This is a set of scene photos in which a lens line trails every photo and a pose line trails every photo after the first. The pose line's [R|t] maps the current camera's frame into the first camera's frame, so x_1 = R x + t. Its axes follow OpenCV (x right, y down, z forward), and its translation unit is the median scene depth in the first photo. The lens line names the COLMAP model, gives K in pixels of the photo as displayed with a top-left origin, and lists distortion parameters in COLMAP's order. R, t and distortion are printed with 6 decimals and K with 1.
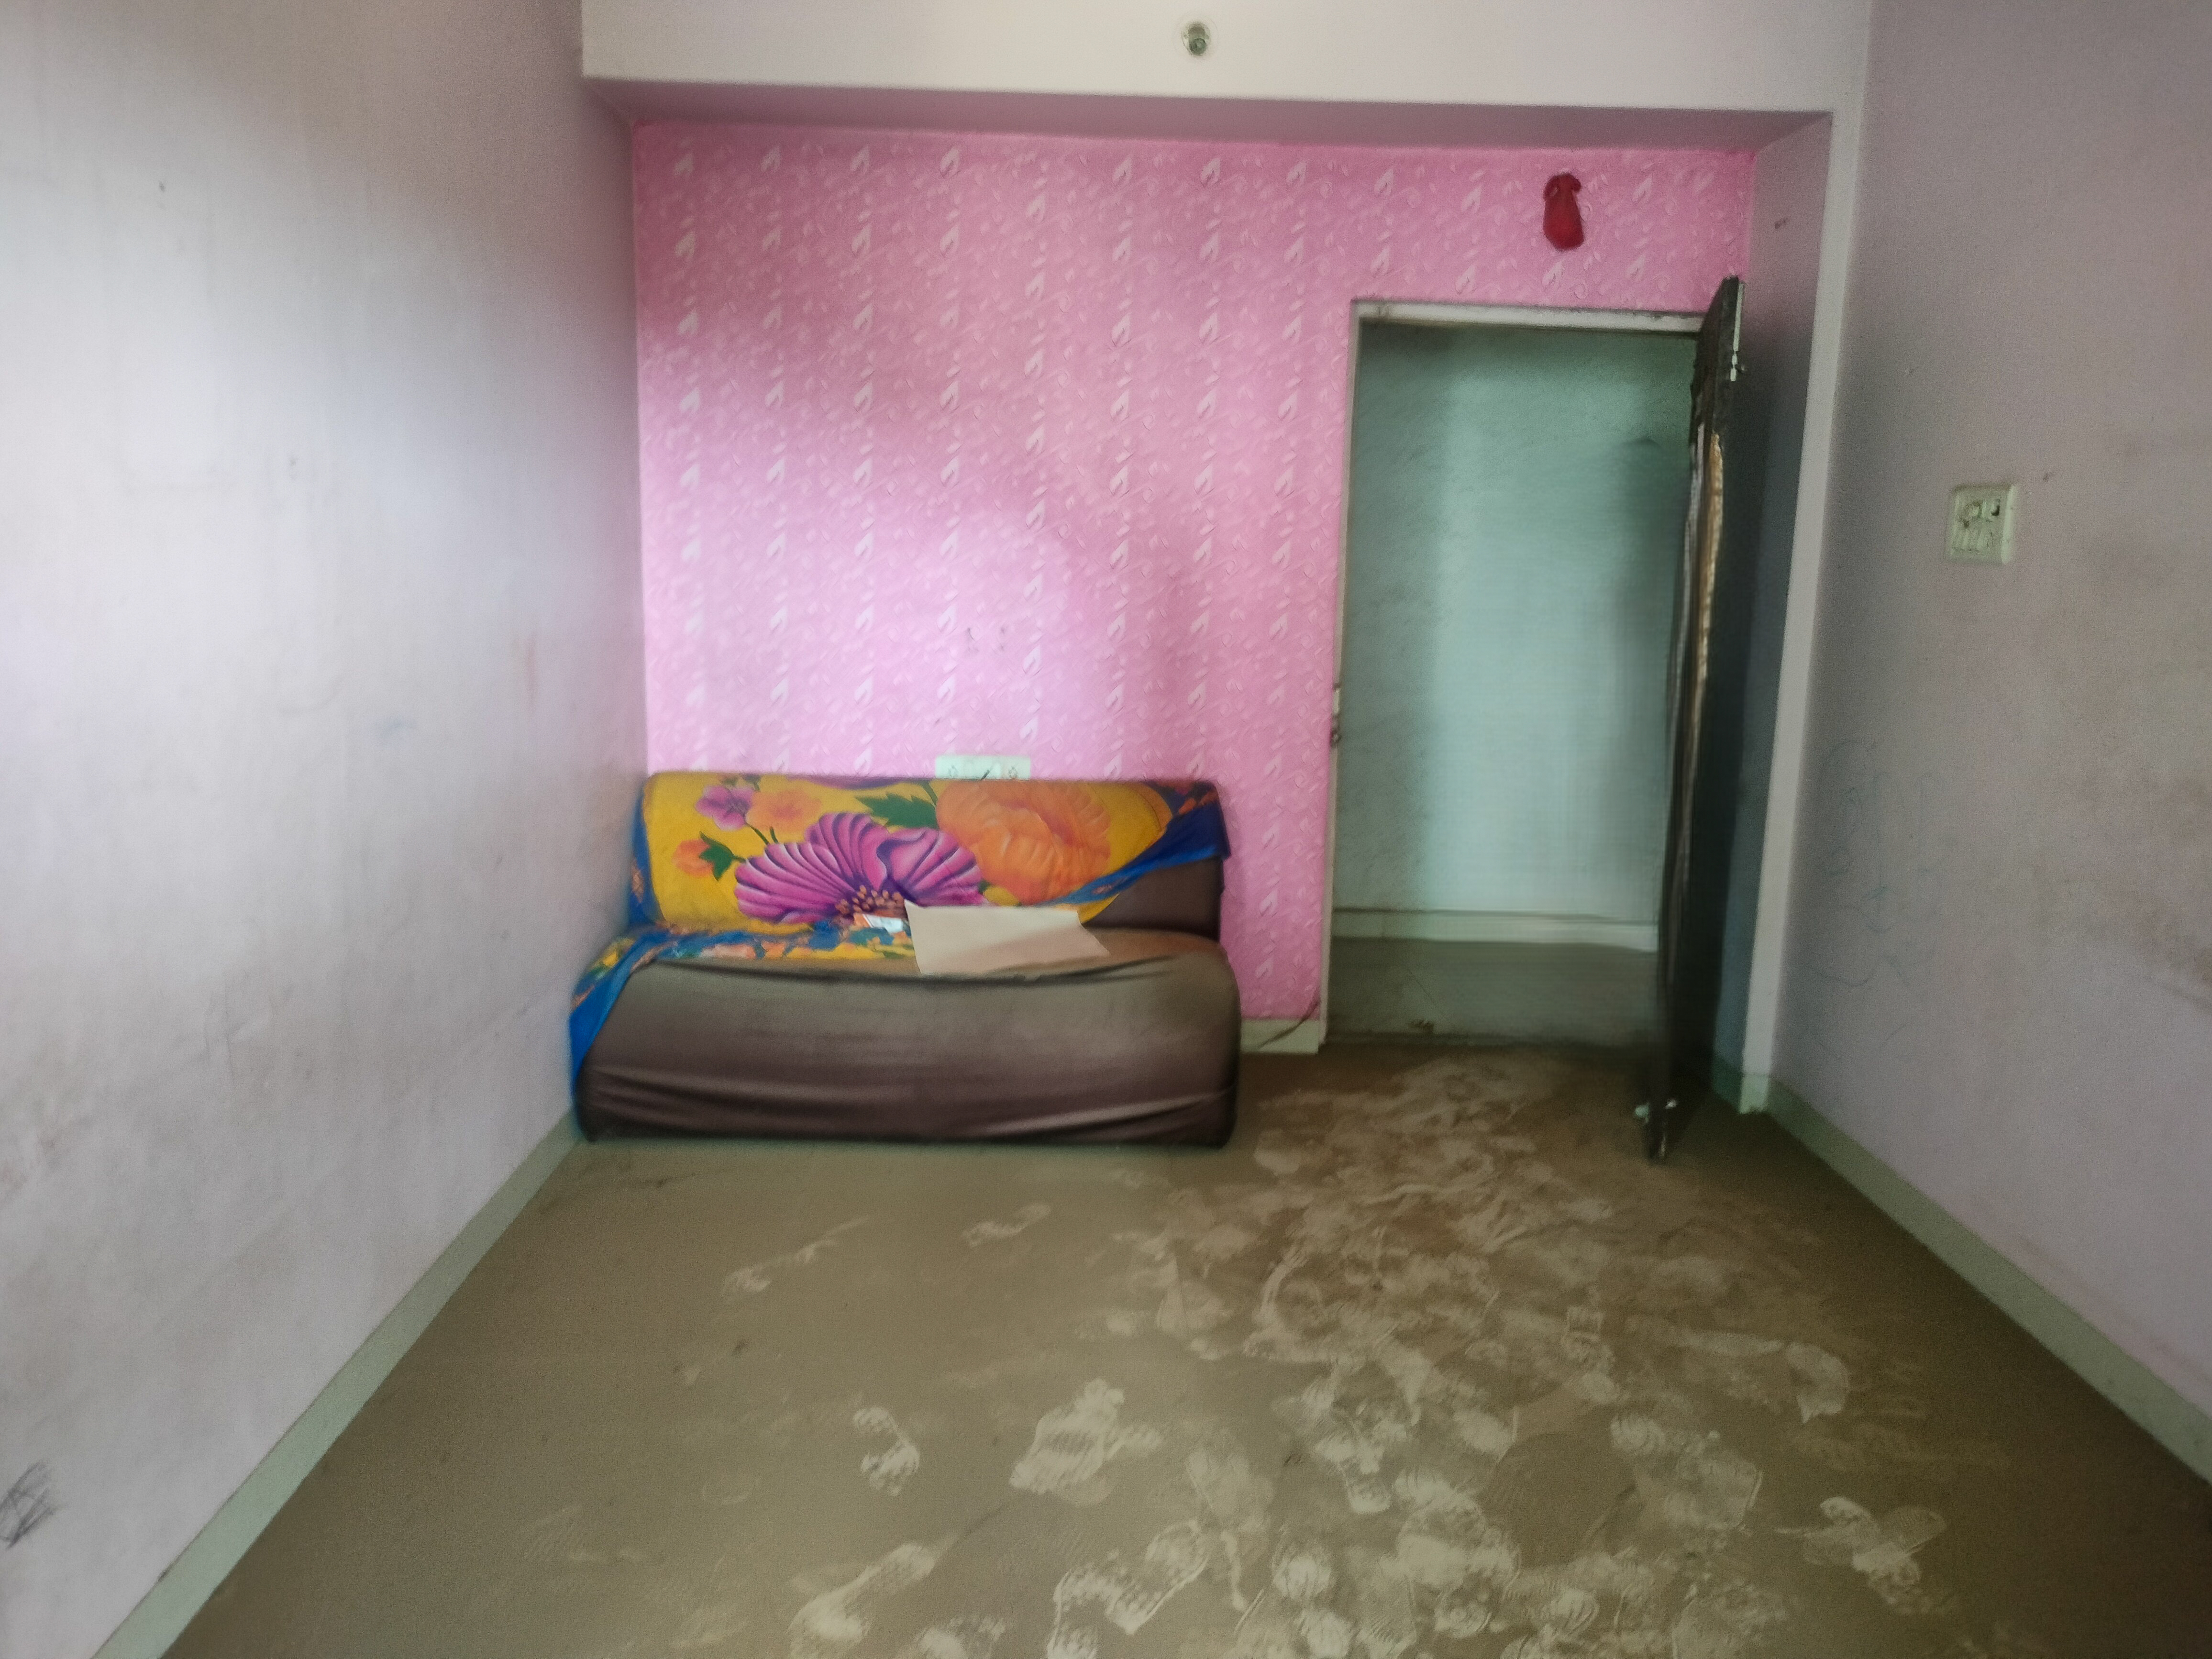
lens RADIAL K [[1649.4, 0, 1165.2], [0, 1649.4, 849.7], [0, 0, 1]] dist [0.095252, -0.106500]
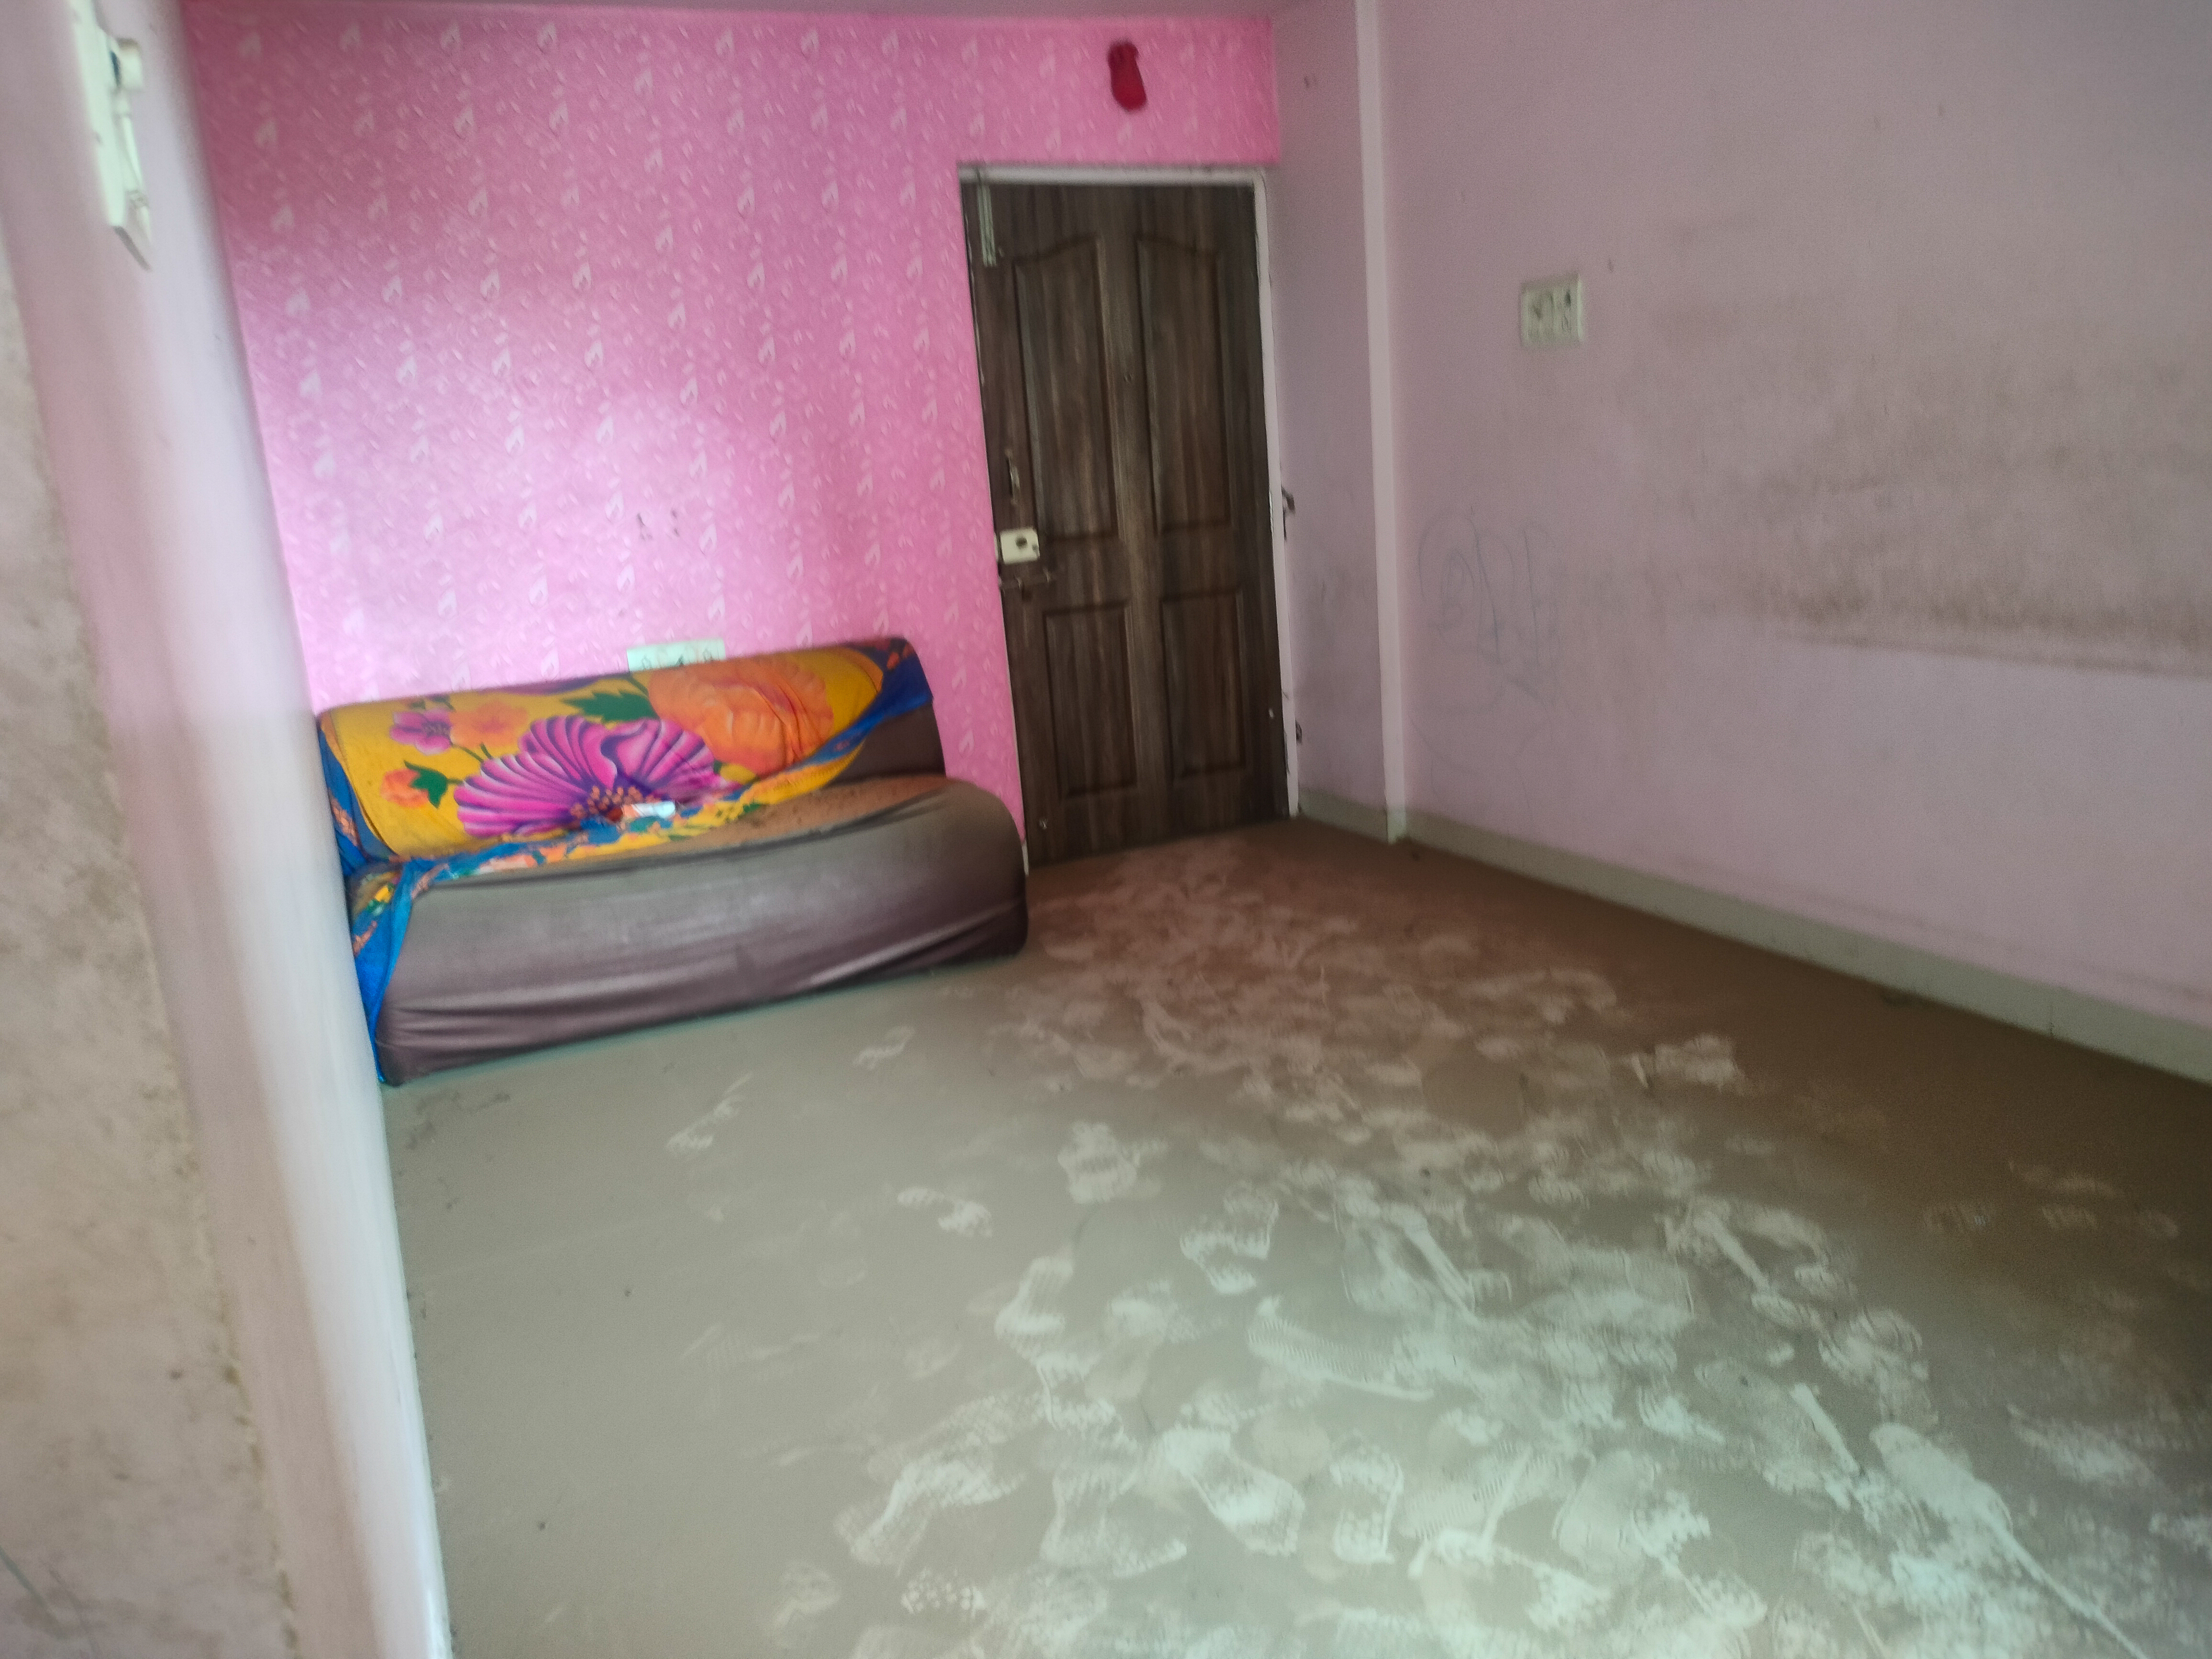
lens RADIAL K [[1649.4, 0, 1141.9], [0, 1649.4, 825.8], [0, 0, 1]] dist [0.095252, -0.106500]
pose [[0.915122, -0.187263, 0.357049, -0.244435], [0.174670, 0.982310, 0.067515, 0.035395], [-0.363376, 0.000581, 0.931643, -0.041580]]
